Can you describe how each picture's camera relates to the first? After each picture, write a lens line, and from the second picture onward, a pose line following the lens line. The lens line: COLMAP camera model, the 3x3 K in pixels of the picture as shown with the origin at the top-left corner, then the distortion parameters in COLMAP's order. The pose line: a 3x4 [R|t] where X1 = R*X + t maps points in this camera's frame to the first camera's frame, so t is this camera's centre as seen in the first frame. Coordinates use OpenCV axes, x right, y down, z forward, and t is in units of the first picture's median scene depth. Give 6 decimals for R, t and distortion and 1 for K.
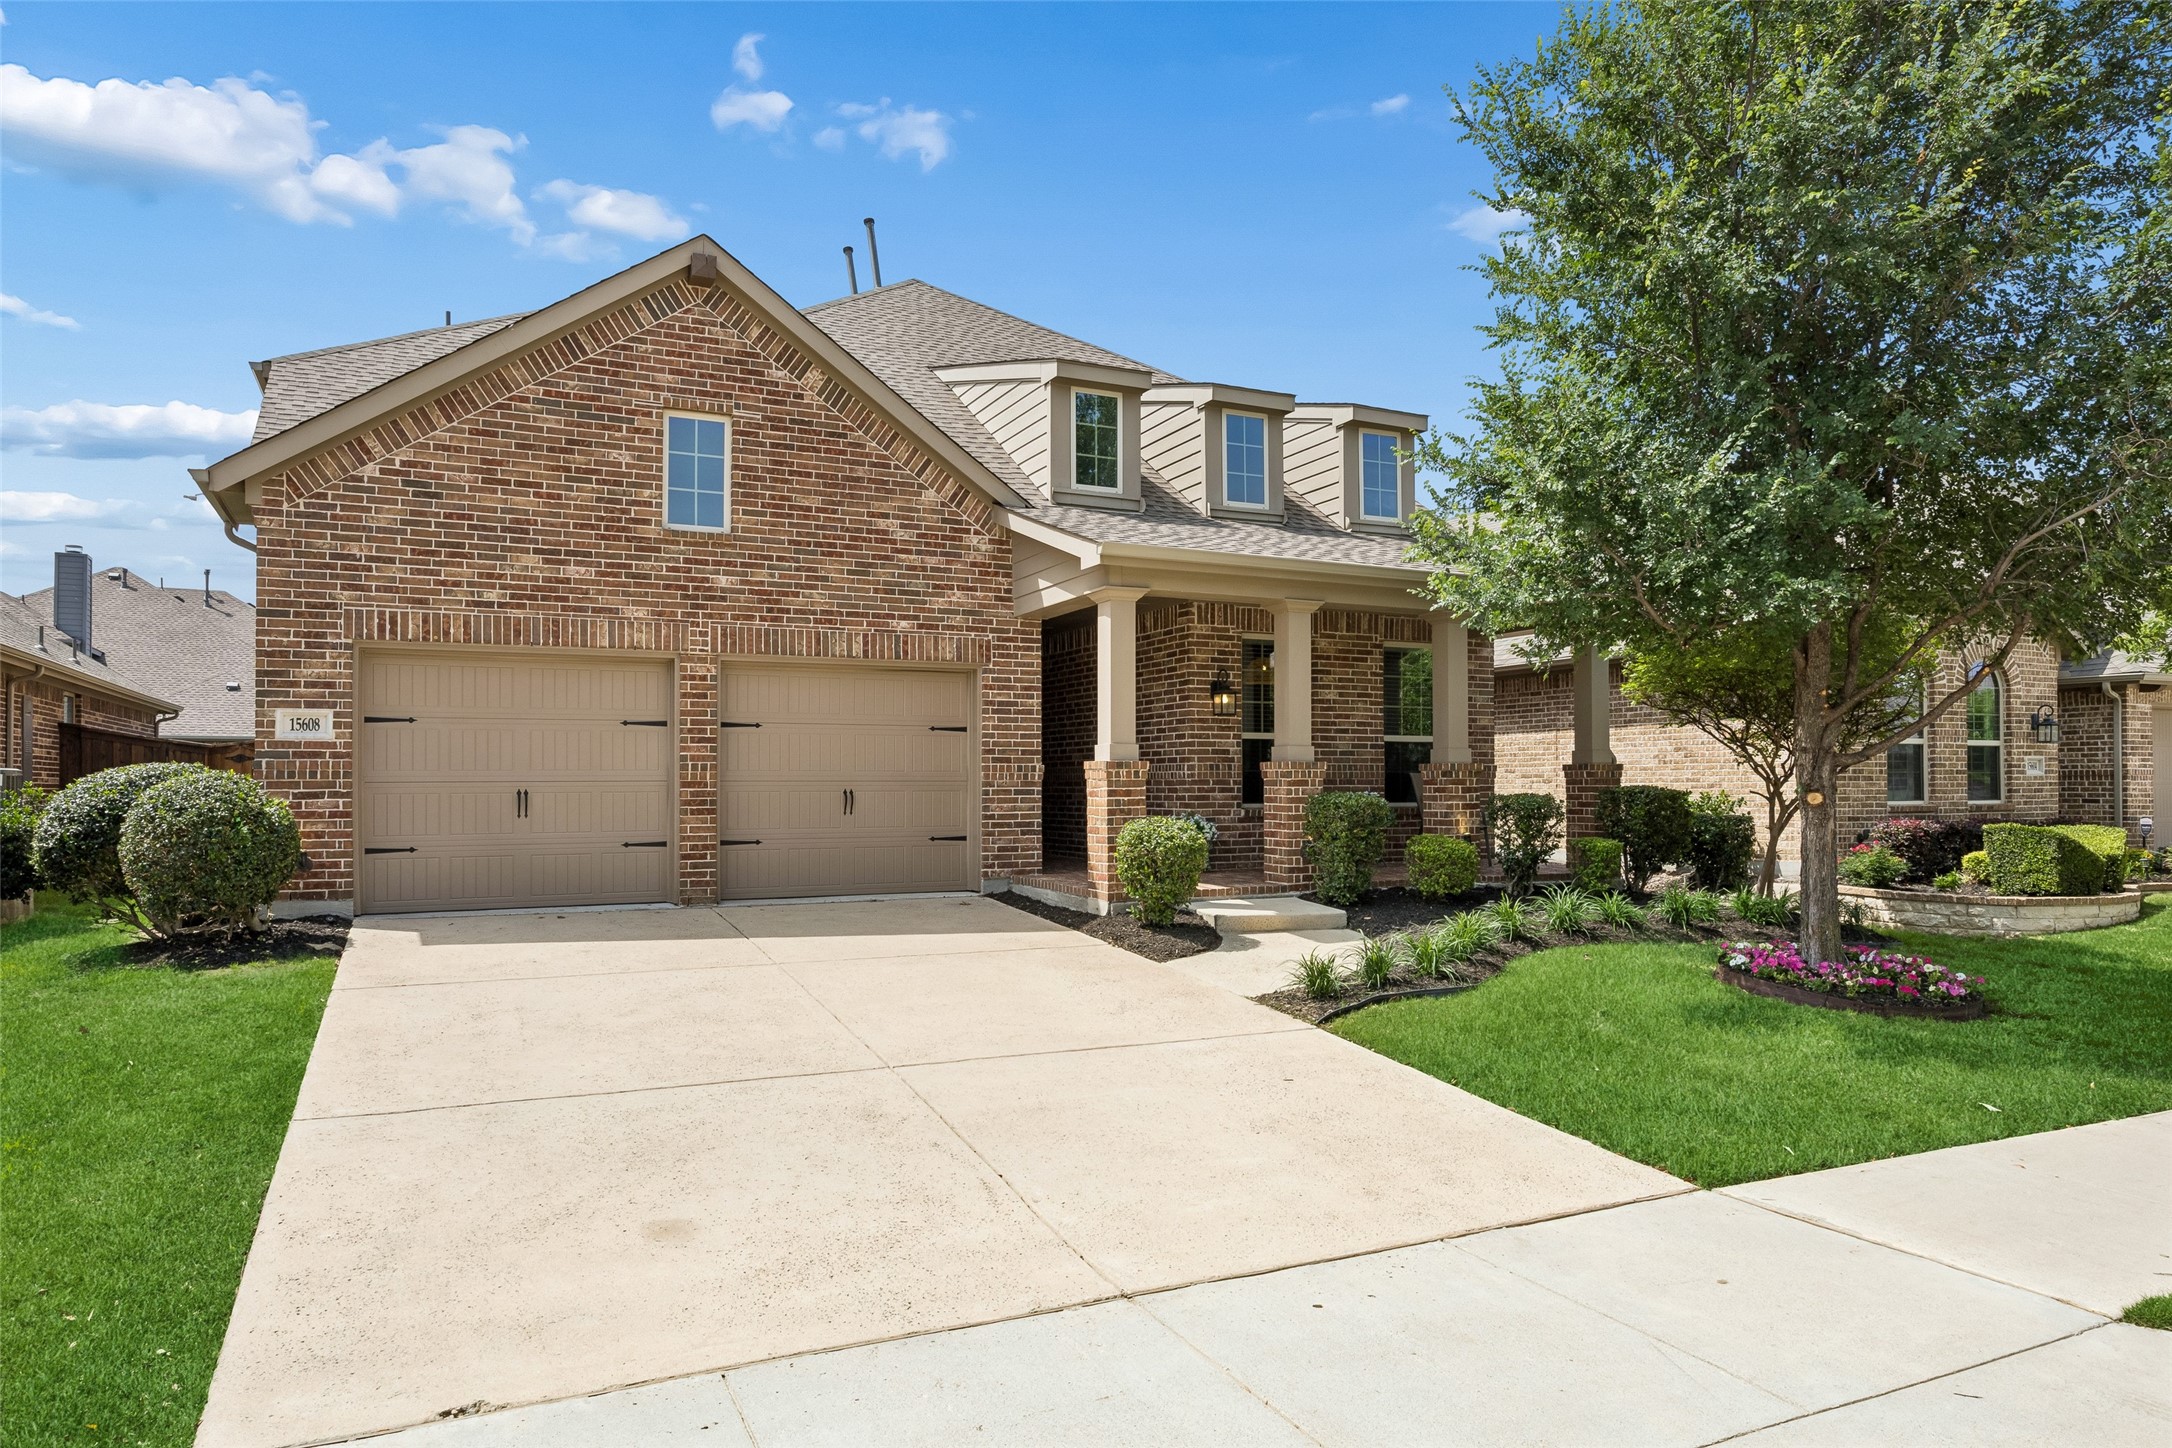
lens RADIAL K [[1318.4, 0, 1090.4], [0, 1318.4, 689.9], [0, 0, 1]] dist [-0.003029, 0.002093]
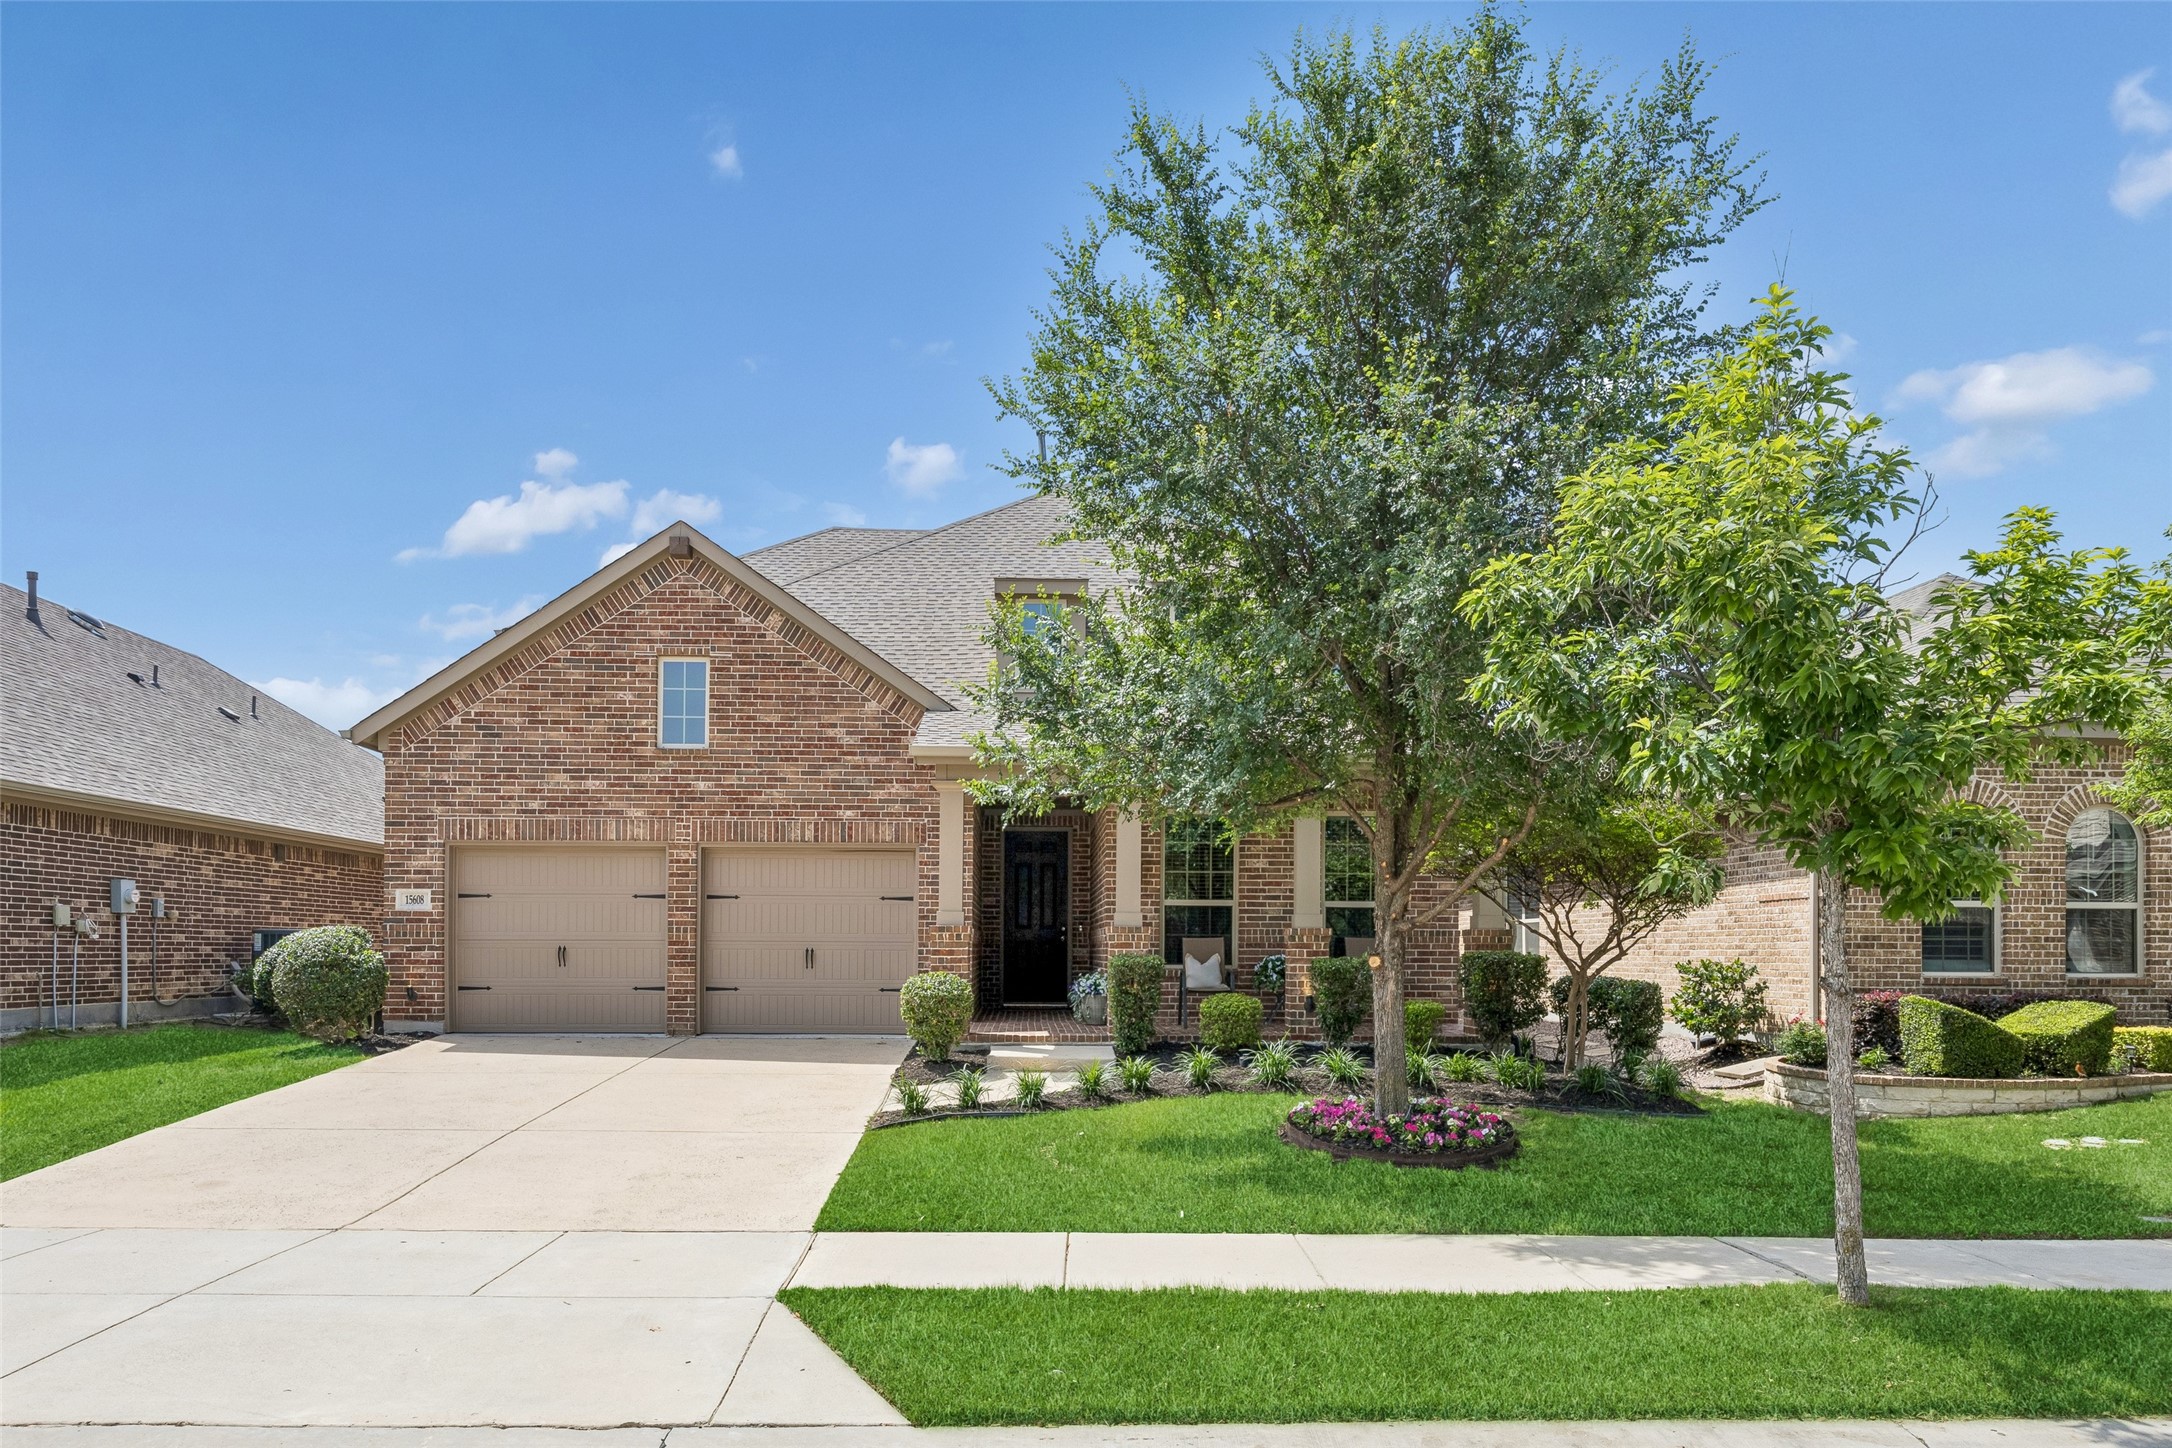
lens RADIAL K [[1410.8, 0, 1088.7], [0, 1410.8, 838.2], [0, 0, 1]] dist [0.001177, -0.000447]
pose [[0.921145, -0.022610, -0.388563, 0.613892], [0.019730, 0.999740, -0.011400, -0.008049], [0.388720, 0.002835, 0.921352, -0.126904]]
